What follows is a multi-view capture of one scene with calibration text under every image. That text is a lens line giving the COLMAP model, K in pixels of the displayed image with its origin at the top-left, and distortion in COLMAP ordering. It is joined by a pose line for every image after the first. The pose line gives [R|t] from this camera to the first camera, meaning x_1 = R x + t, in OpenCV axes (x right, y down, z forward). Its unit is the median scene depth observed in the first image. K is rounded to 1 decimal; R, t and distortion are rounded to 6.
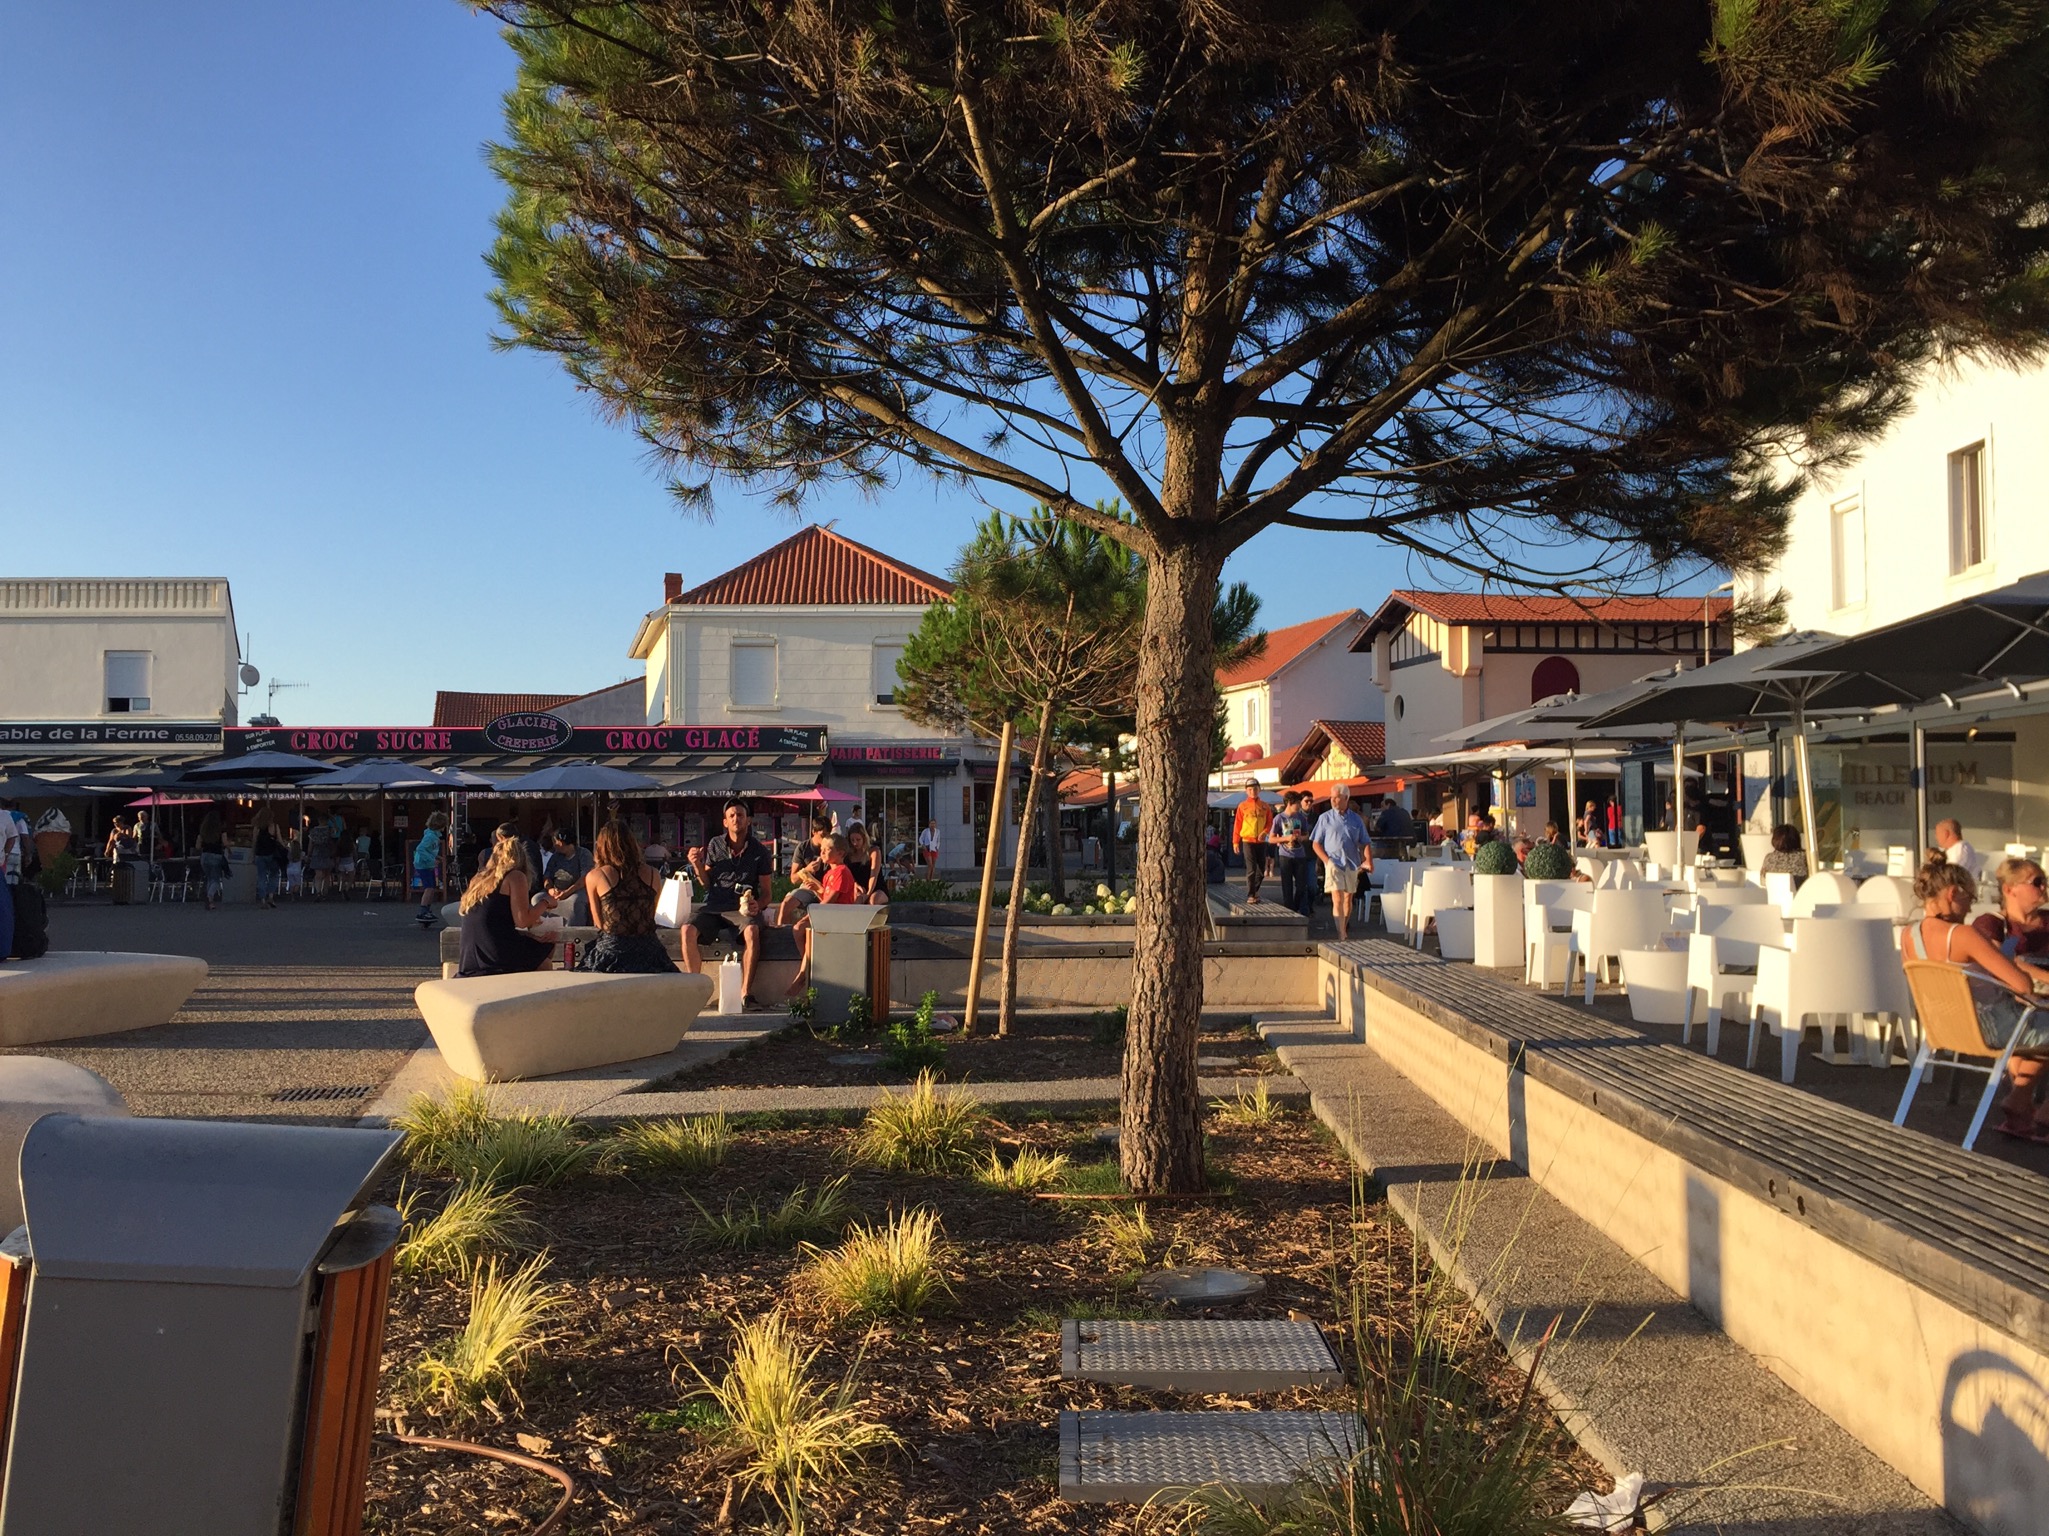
lens RADIAL K [[1704.7, 0, 1018.6], [0, 1704.7, 763.0], [0, 0, 1]] dist [0.041491, 0.000151]
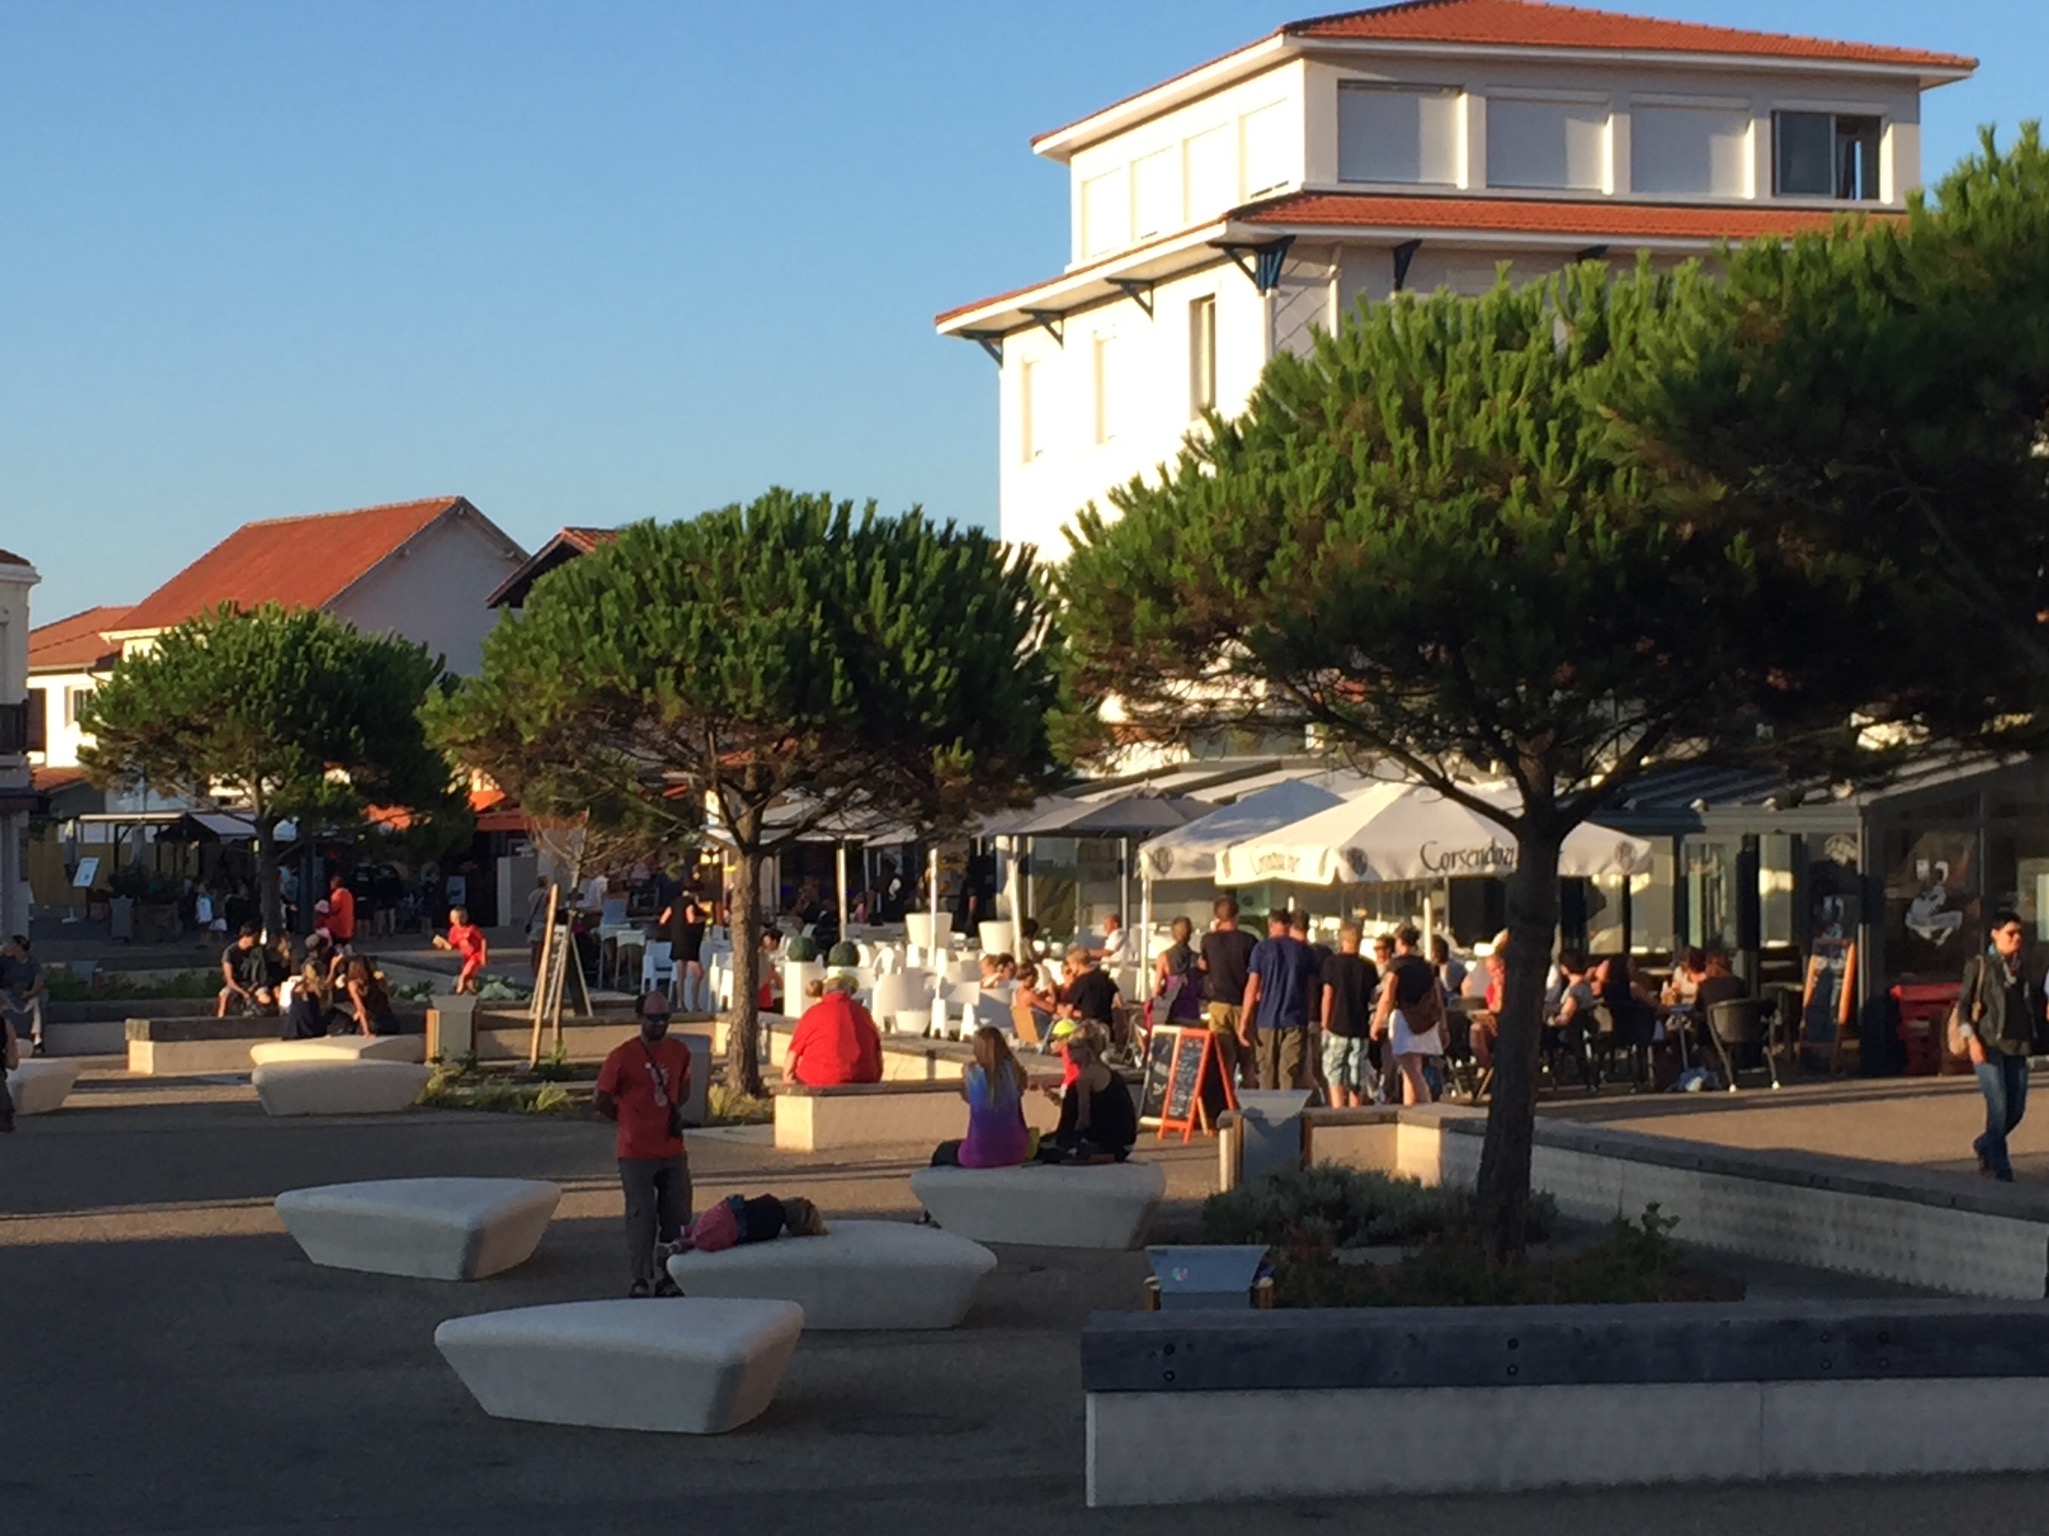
lens RADIAL K [[4127.4, 0, 1024.6], [0, 4127.4, 768.3], [0, 0, 1]] dist [-0.002564, 0.000000]
pose [[0.926963, -0.002294, 0.375147, -1.103846], [-0.009495, 0.999518, 0.029571, -0.262620], [-0.375034, -0.030973, 0.926494, -2.931670]]
